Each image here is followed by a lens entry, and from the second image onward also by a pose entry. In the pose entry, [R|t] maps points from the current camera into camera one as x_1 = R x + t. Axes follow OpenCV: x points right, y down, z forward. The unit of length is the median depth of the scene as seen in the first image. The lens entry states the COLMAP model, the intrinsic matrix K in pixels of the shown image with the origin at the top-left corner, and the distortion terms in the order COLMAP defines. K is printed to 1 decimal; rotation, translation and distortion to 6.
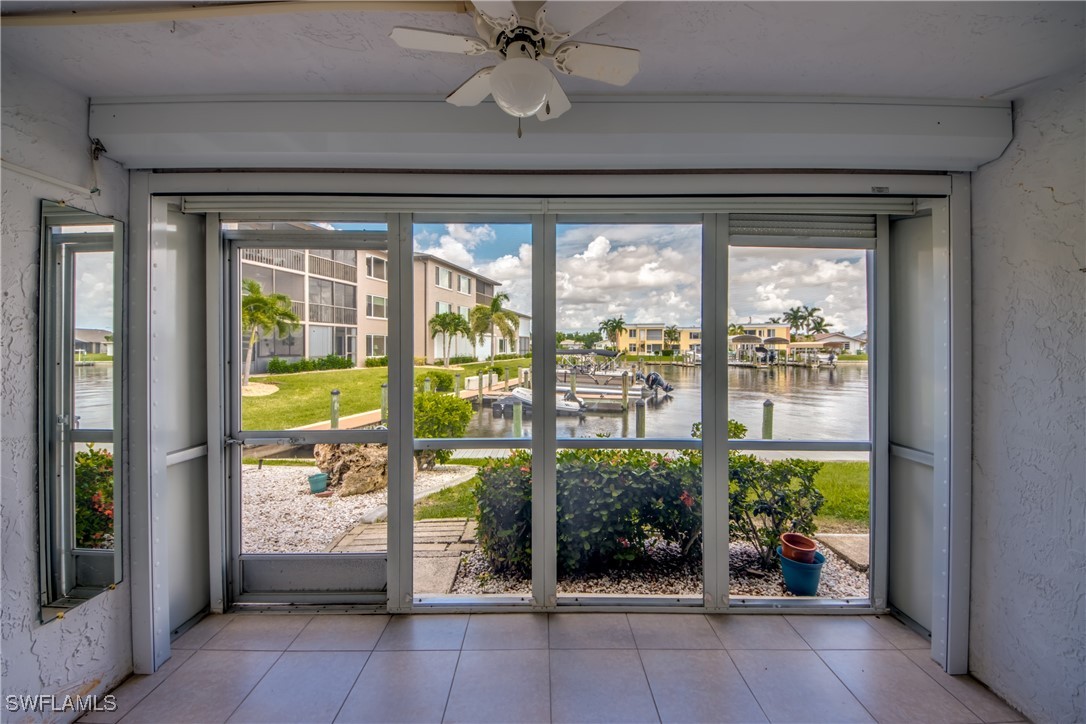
lens RADIAL K [[416.3, 0, 538.0], [0, 416.3, 344.7], [0, 0, 1]] dist [0.024164, -0.017512]
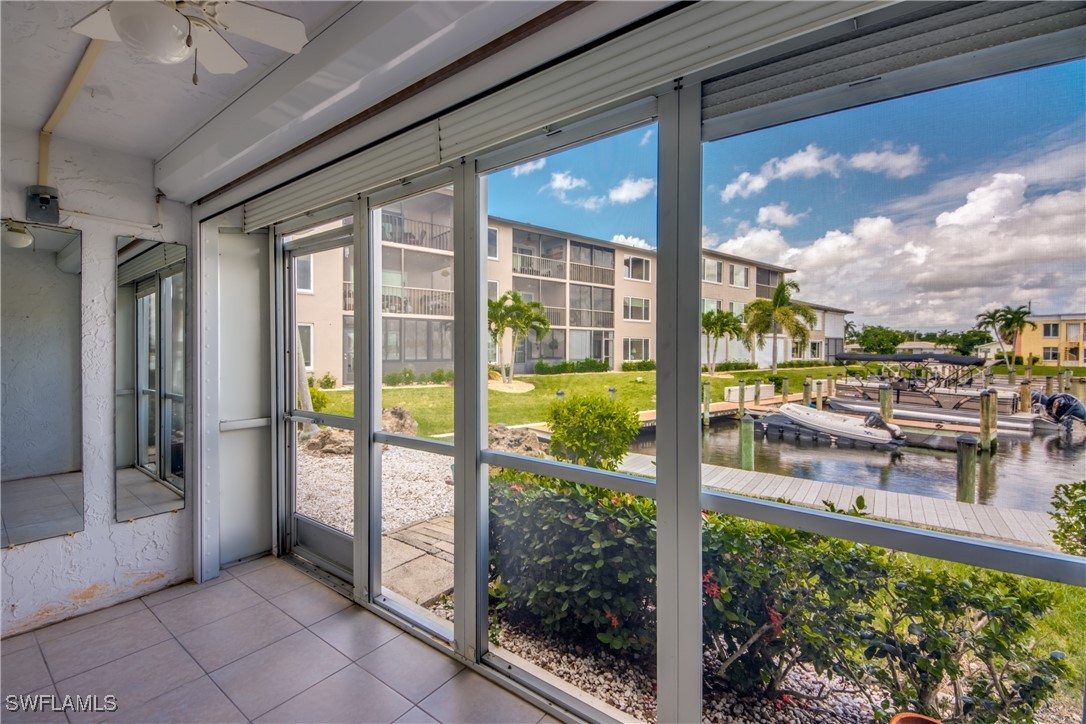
lens RADIAL K [[448.8, 0, 530.4], [0, 448.8, 352.3], [0, 0, 1]] dist [0.030539, -0.022520]
pose [[0.794904, 0.003263, -0.606727, 0.048072], [0.000497, 0.999982, 0.006029, 0.002858], [0.606736, -0.005094, 0.794887, 0.030088]]
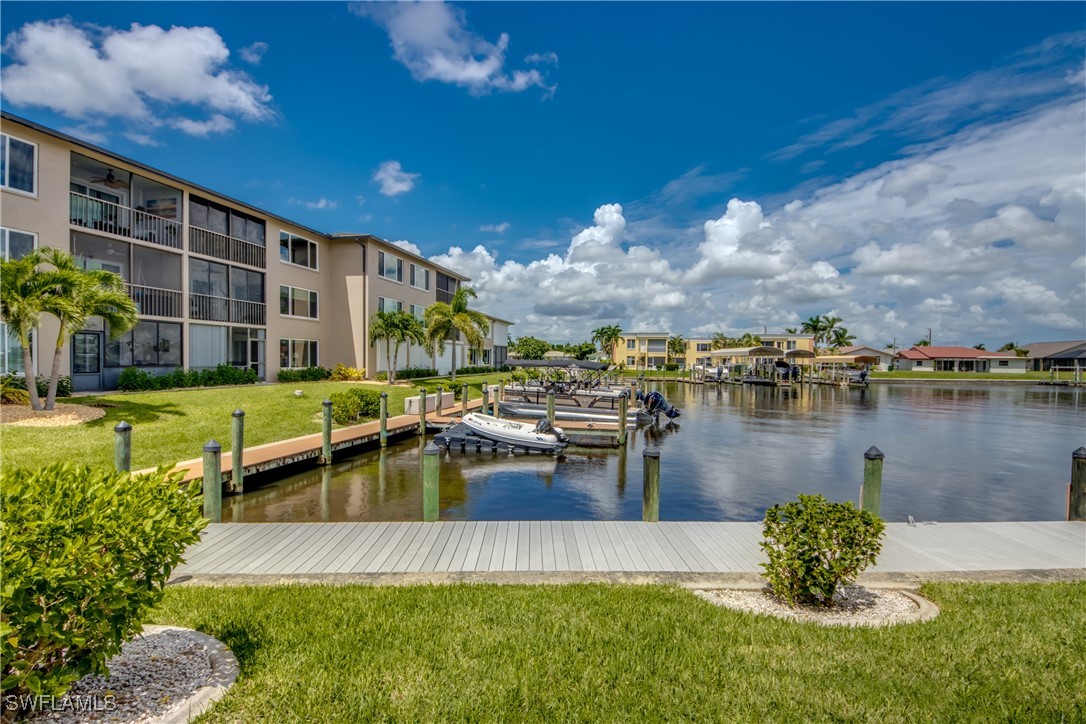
lens RADIAL K [[466.7, 0, 538.4], [0, 466.7, 370.9], [0, 0, 1]] dist [0.024692, -0.020196]
pose [[0.999543, 0.008037, 0.029138, 0.026288], [-0.008875, 0.999548, 0.028733, 0.004774], [-0.028894, -0.028978, 0.999162, 0.127761]]
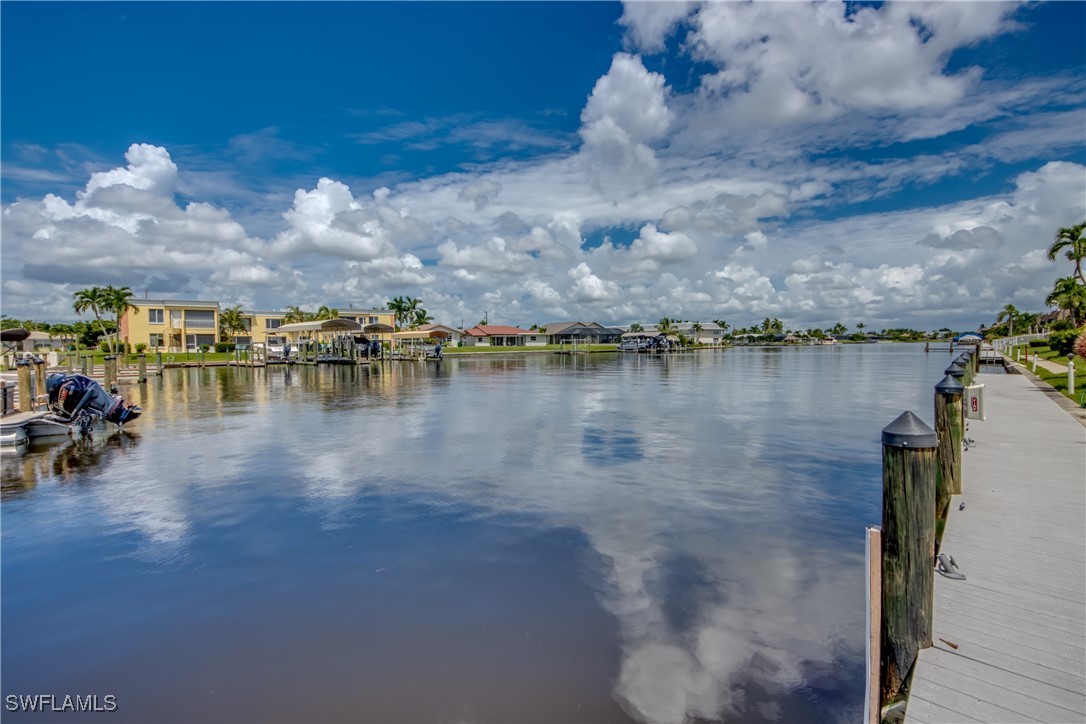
lens RADIAL K [[482.5, 0, 543.0], [0, 482.5, 362.0], [0, 0, 1]] dist [0.039474, -0.032079]
pose [[0.667766, -0.037731, 0.743414, 0.192009], [0.008554, 0.999038, 0.043022, 0.032280], [-0.744322, -0.022370, 0.667446, 0.325502]]
